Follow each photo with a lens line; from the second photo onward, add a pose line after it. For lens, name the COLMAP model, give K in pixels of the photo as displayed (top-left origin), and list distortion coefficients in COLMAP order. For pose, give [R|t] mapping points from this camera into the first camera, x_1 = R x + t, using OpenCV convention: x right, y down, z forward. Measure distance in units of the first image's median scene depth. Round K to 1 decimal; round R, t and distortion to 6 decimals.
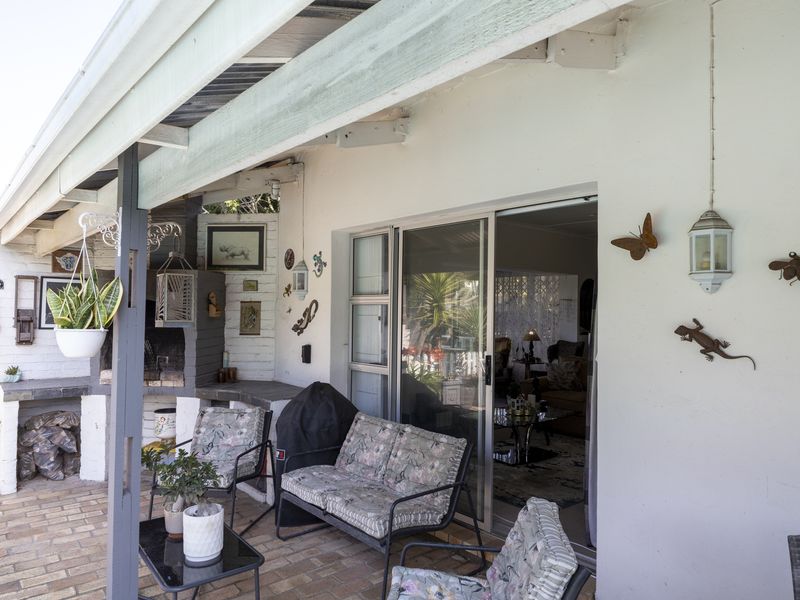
lens RADIAL K [[532.8, 0, 400.0], [0, 532.8, 300.0], [0, 0, 1]] dist [-0.005227, 0.002735]
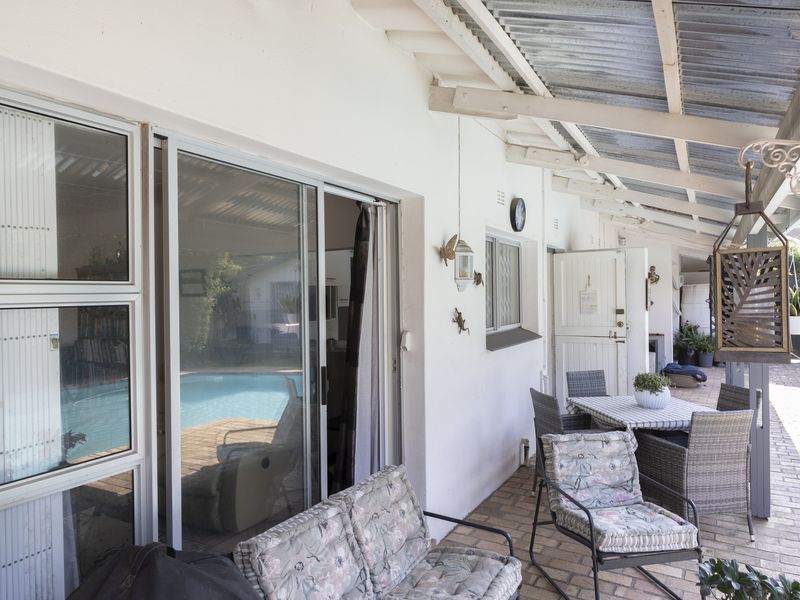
lens RADIAL K [[532.8, 0, 400.0], [0, 532.8, 300.0], [0, 0, 1]] dist [-0.005227, 0.002735]
pose [[-0.318934, -0.011386, 0.947709, -0.422936], [-0.007295, 0.999928, 0.009558, 0.000631], [-0.947749, -0.003865, -0.318994, 0.819767]]
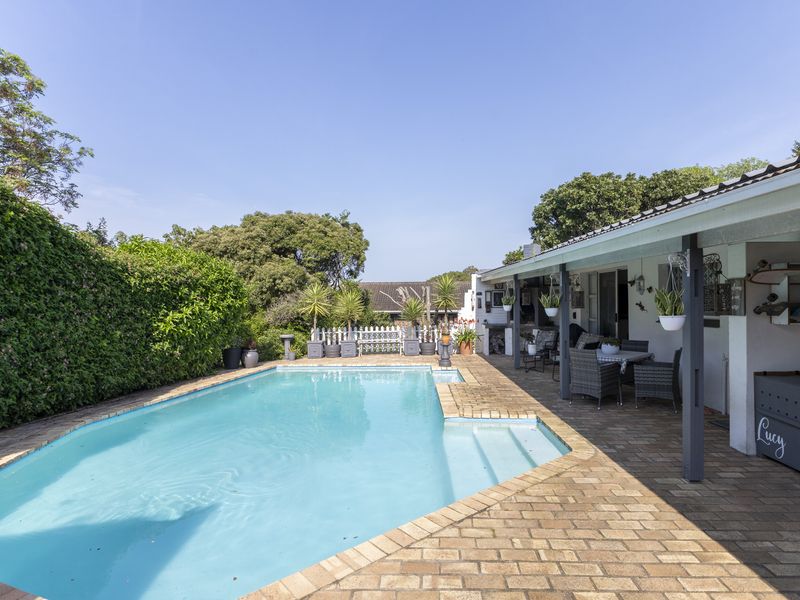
lens RADIAL K [[454.1, 0, 416.2], [0, 454.1, 300.7], [0, 0, 1]] dist [0.001369, 0.000829]
pose [[0.760808, -0.017217, -0.648749, 0.754698], [0.031691, 0.999441, 0.010642, -0.030844], [0.648203, -0.028656, 0.760928, -1.391883]]
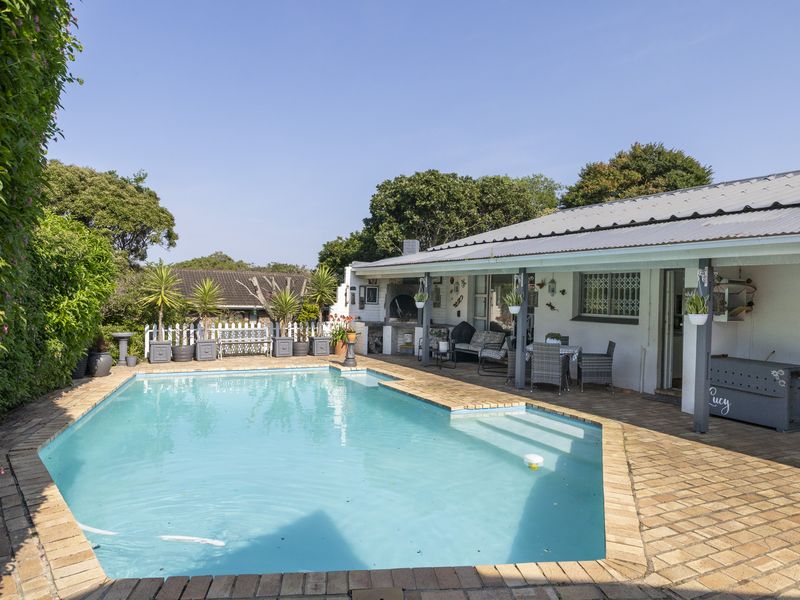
lens RADIAL K [[539.3, 0, 400.0], [0, 539.3, 300.0], [0, 0, 1]] dist [0.013143, -0.000359]
pose [[0.977474, 0.014865, -0.210530, 0.131558], [-0.010160, 0.999674, 0.023415, -0.039950], [0.210810, -0.020748, 0.977307, -1.946095]]
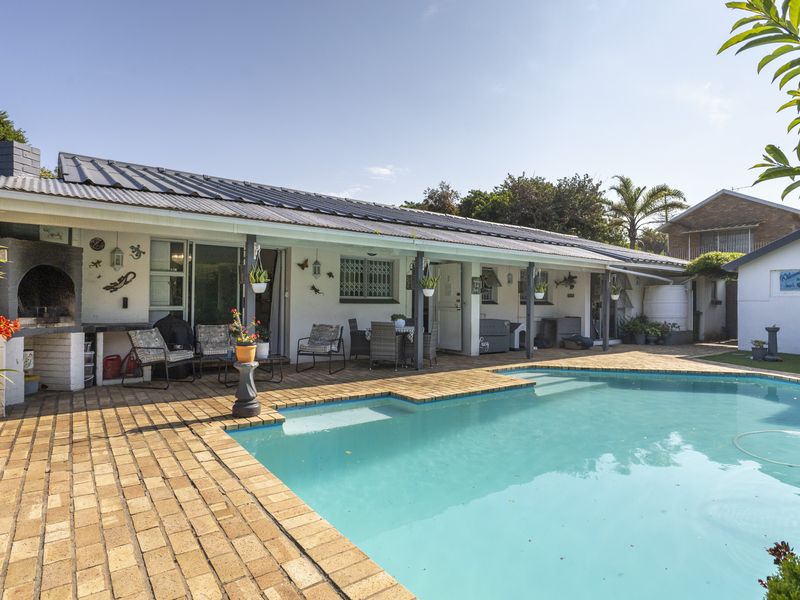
lens RADIAL K [[477.8, 0, 400.0], [0, 477.8, 300.0], [0, 0, 1]] dist [-0.002530, -0.001185]
pose [[0.071625, -0.008143, 0.997398, -1.635378], [-0.029702, 0.999506, 0.010293, 0.049676], [-0.996989, -0.030362, 0.071348, 0.006595]]
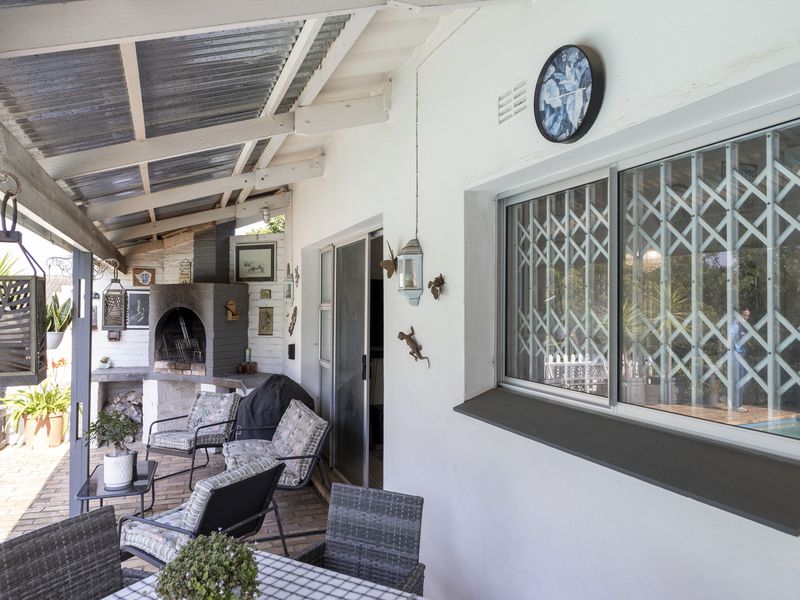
lens RADIAL K [[575.3, 0, 400.0], [0, 575.3, 300.0], [0, 0, 1]] dist [0.015832, 0.001140]
pose [[0.940524, -0.010763, -0.339556, 0.488754], [0.012654, 0.999914, 0.003355, -0.015599], [0.339491, -0.007452, 0.940580, -0.129162]]
